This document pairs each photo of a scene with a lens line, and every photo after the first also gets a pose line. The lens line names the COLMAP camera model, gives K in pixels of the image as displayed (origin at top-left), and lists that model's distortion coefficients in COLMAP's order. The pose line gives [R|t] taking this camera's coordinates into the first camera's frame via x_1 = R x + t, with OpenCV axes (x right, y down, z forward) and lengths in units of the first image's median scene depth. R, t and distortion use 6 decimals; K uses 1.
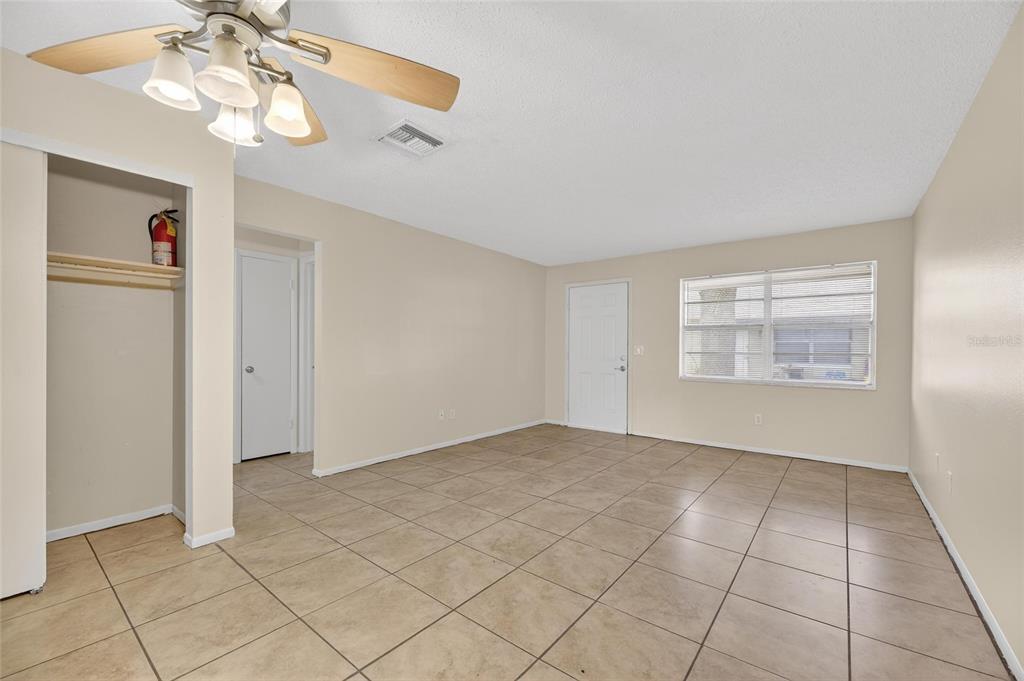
lens RADIAL K [[412.6, 0, 509.6], [0, 412.6, 354.1], [0, 0, 1]] dist [0.002314, -0.004912]
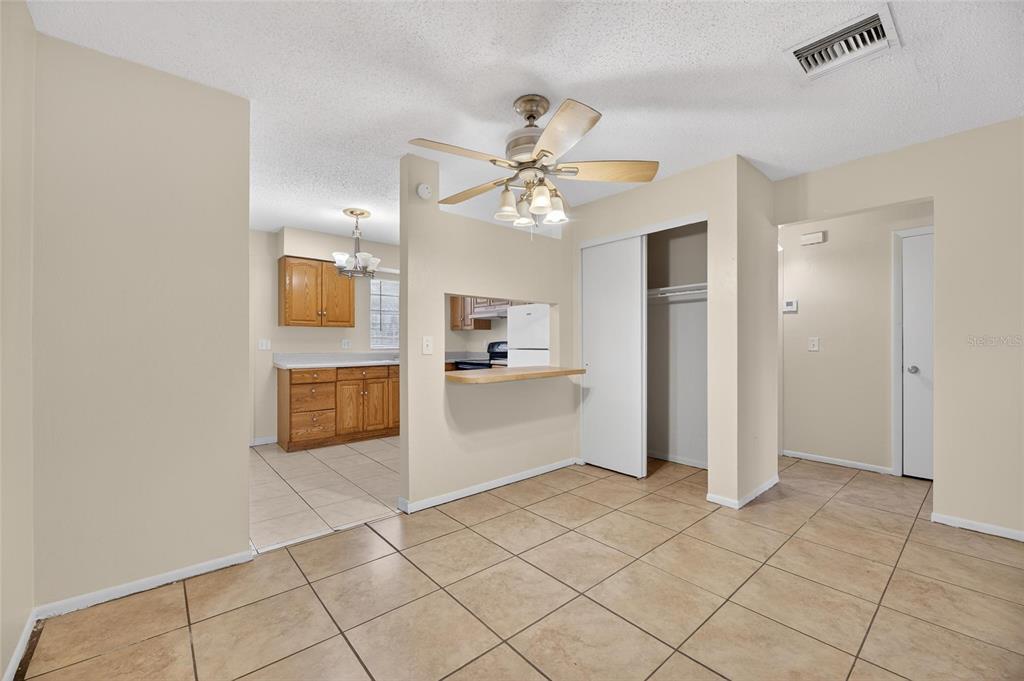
lens RADIAL K [[412.6, 0, 520.6], [0, 412.6, 341.5], [0, 0, 1]] dist [0.002314, -0.004912]
pose [[-0.165095, -0.010144, -0.986225, 0.472652], [-0.013863, 0.999872, -0.007964, -0.001641], [0.986180, 0.012357, -0.165215, 0.508045]]
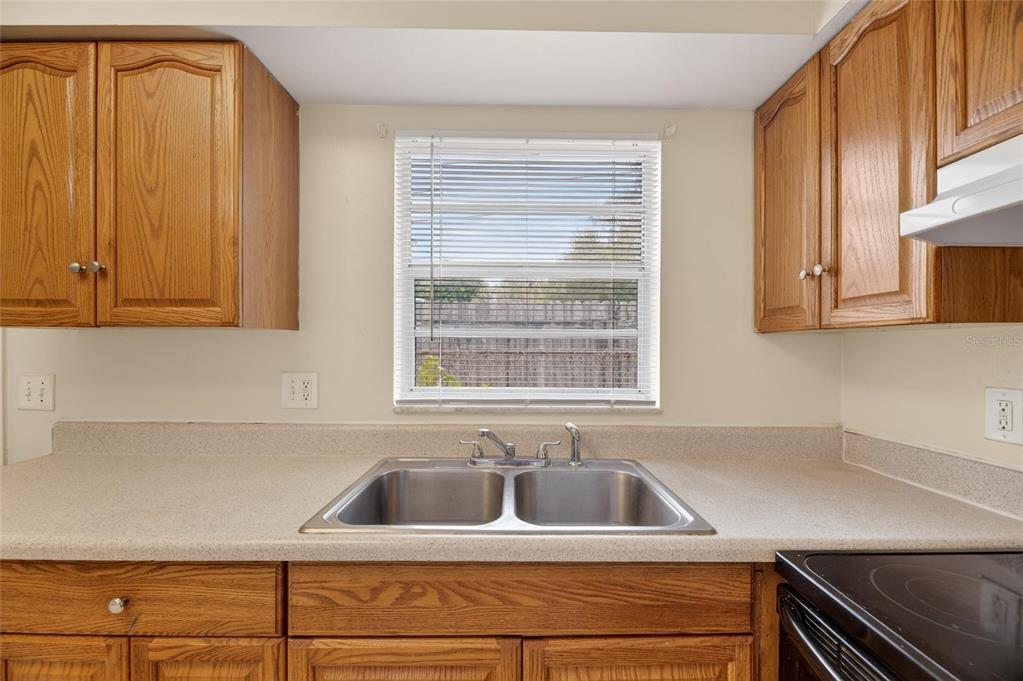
lens RADIAL K [[412.2, 0, 507.3], [0, 412.2, 349.7], [0, 0, 1]] dist [0.002314, -0.004912]
pose [[-0.784614, -0.003003, -0.619977, -1.076231], [-0.015790, 0.999761, 0.015140, -0.053986], [0.619783, 0.021668, -0.784474, -0.012466]]
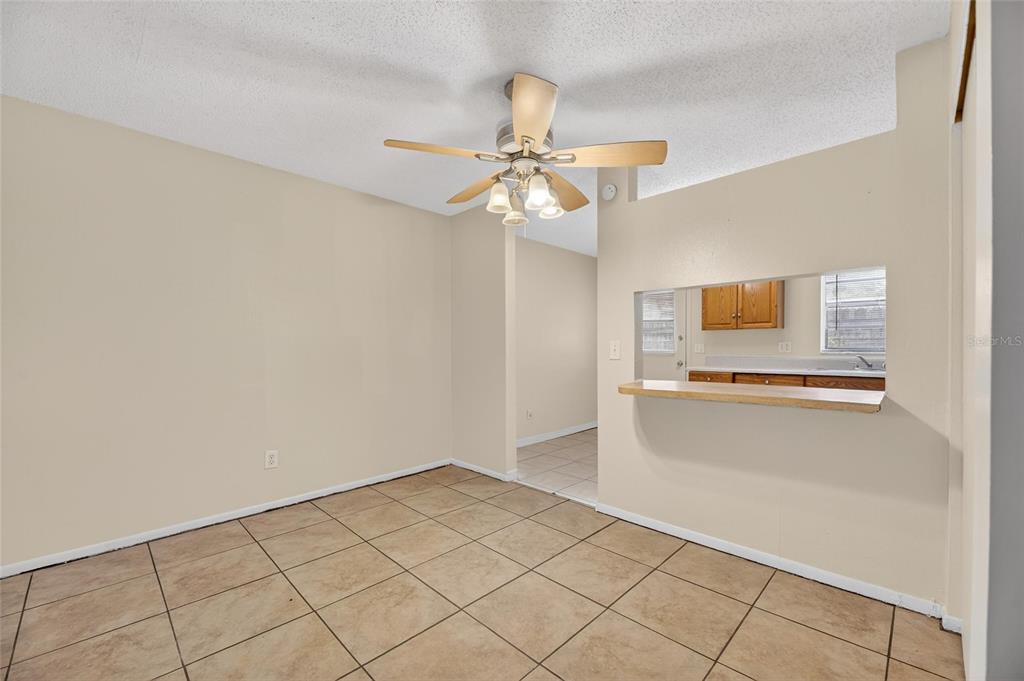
lens RADIAL K [[412.6, 0, 513.1], [0, 412.6, 351.8], [0, 0, 1]] dist [0.002314, -0.004912]
pose [[-0.994935, 0.000135, 0.100521, -0.324246], [0.002755, 0.999660, 0.025922, -0.021012], [-0.100483, 0.026067, -0.994597, 1.105249]]
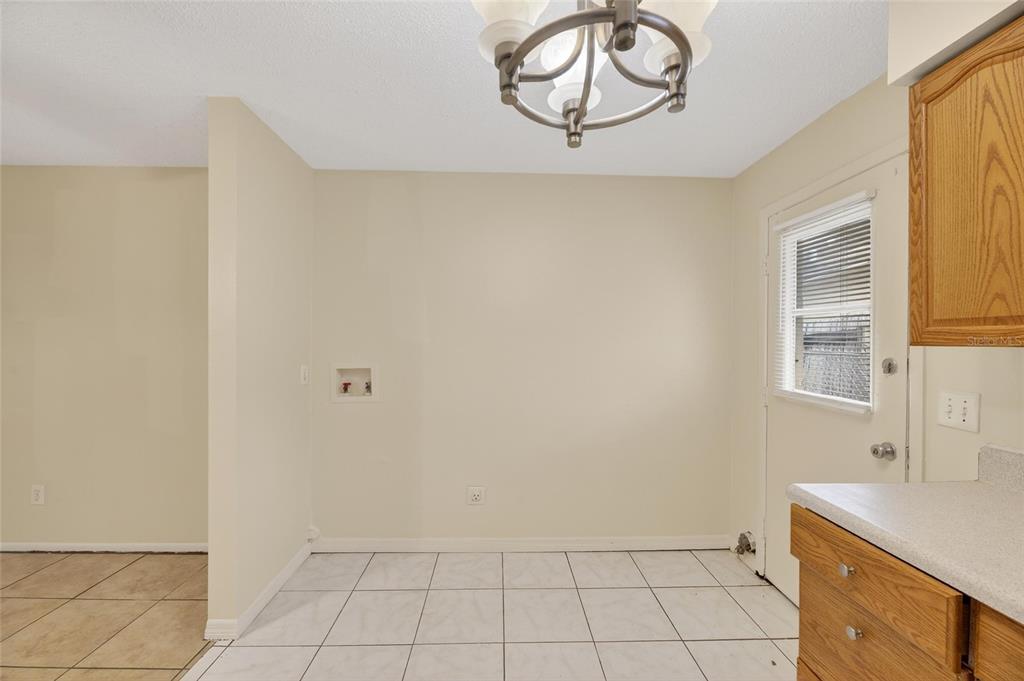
lens RADIAL K [[412.6, 0, 518.5], [0, 412.6, 344.6], [0, 0, 1]] dist [0.002314, -0.004912]
pose [[-0.643775, -0.010884, 0.765137, -0.975783], [0.001488, 0.999879, 0.015475, -0.070381], [-0.765213, 0.011101, -0.643681, -0.054334]]
